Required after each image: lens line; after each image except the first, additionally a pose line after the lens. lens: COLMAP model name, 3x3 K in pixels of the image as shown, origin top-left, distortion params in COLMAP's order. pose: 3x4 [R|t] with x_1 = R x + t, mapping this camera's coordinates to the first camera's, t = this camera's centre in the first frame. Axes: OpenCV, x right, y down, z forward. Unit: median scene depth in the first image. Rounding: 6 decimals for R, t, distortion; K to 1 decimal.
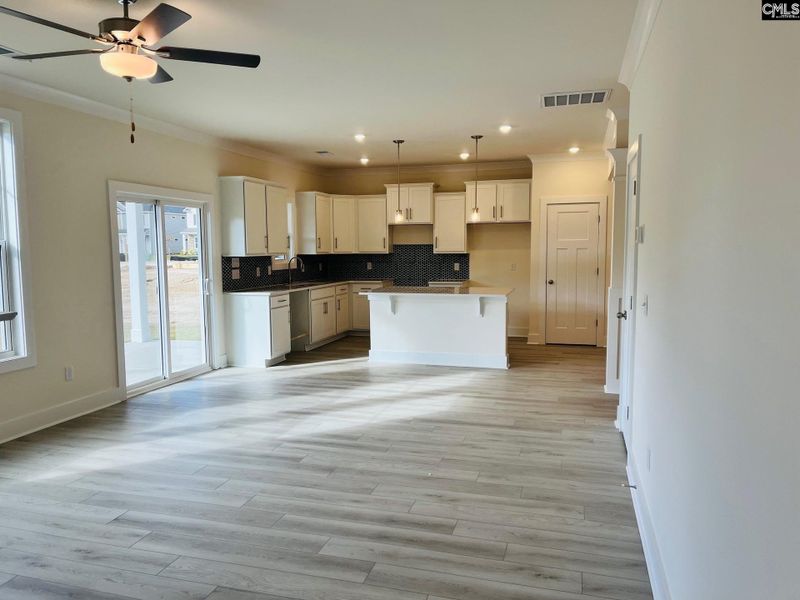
lens RADIAL K [[603.8, 0, 400.4], [0, 603.8, 300.2], [0, 0, 1]] dist [0.039489, -0.024268]
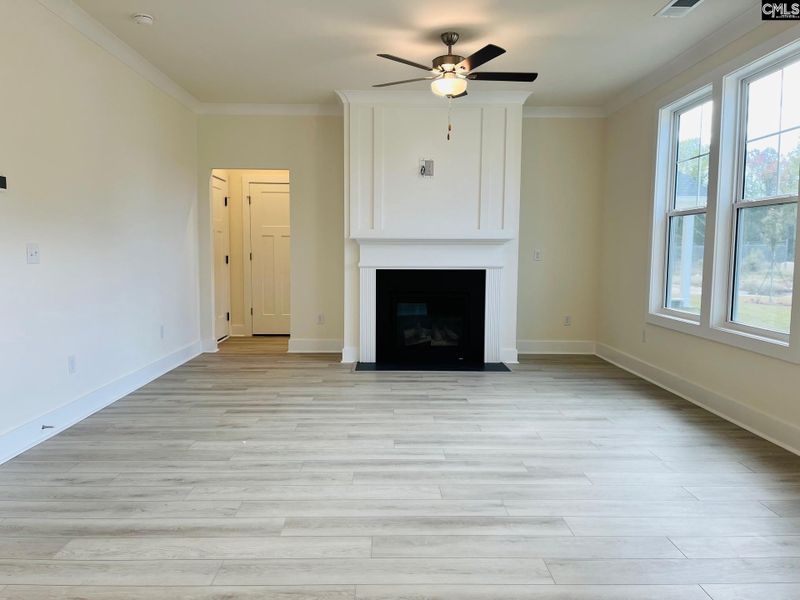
lens RADIAL K [[603.8, 0, 399.0], [0, 603.8, 300.6], [0, 0, 1]] dist [0.039489, -0.024268]
pose [[-0.953989, 0.027503, -0.298577, 0.092809], [-0.028117, 0.983191, 0.180403, -0.105410], [0.298520, 0.180498, -0.937180, 1.879994]]
